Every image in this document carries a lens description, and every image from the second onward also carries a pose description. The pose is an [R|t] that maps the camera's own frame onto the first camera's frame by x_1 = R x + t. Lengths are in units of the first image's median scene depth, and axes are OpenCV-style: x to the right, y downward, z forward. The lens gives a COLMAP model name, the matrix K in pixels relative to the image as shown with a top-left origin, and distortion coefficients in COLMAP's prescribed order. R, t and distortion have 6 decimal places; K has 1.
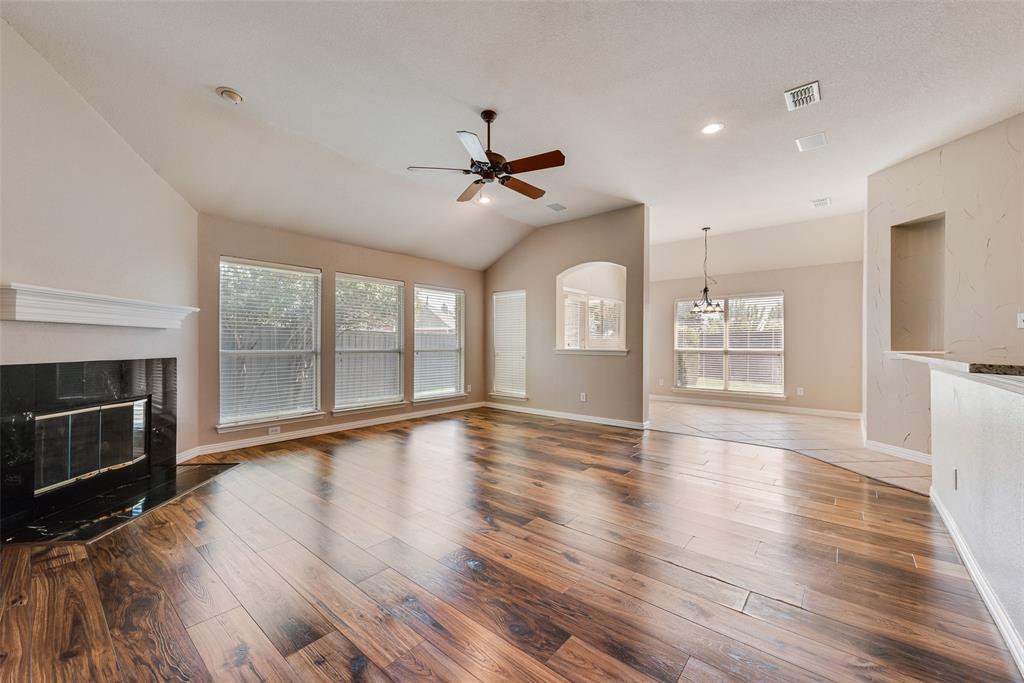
lens RADIAL K [[403.5, 0, 512.9], [0, 403.5, 346.9], [0, 0, 1]] dist [0.017692, -0.000016]
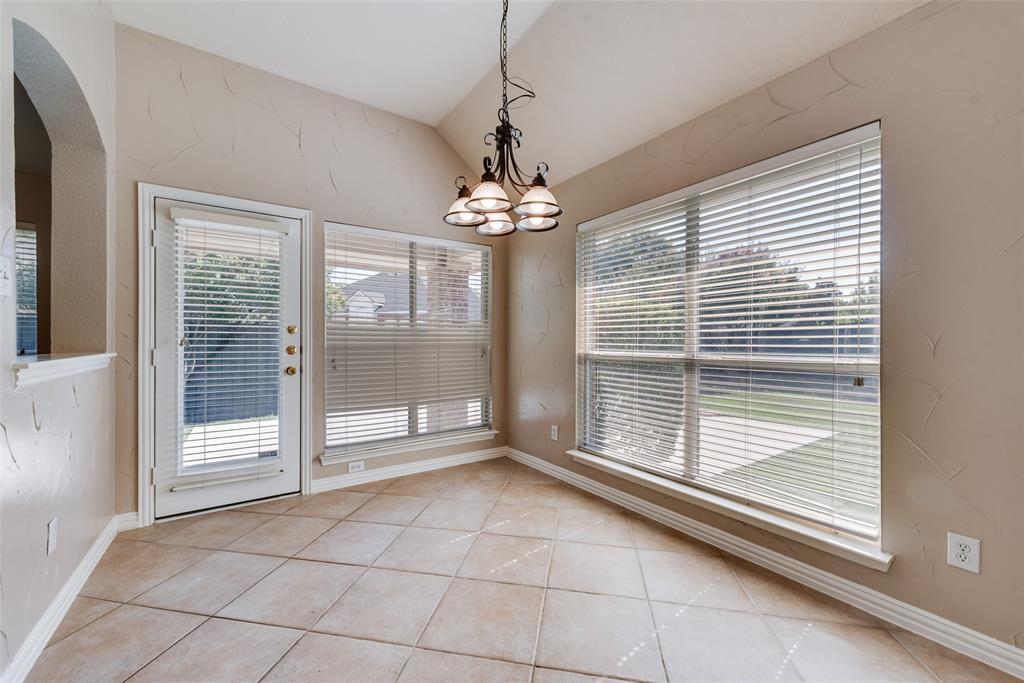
lens RADIAL K [[403.5, 0, 511.6], [0, 403.5, 343.0], [0, 0, 1]] dist [0.017692, -0.000016]
pose [[0.968754, 0.001523, -0.248018, 0.482476], [-0.001904, 0.999997, -0.001297, -0.003926], [0.248015, 0.001729, 0.968755, 0.663568]]
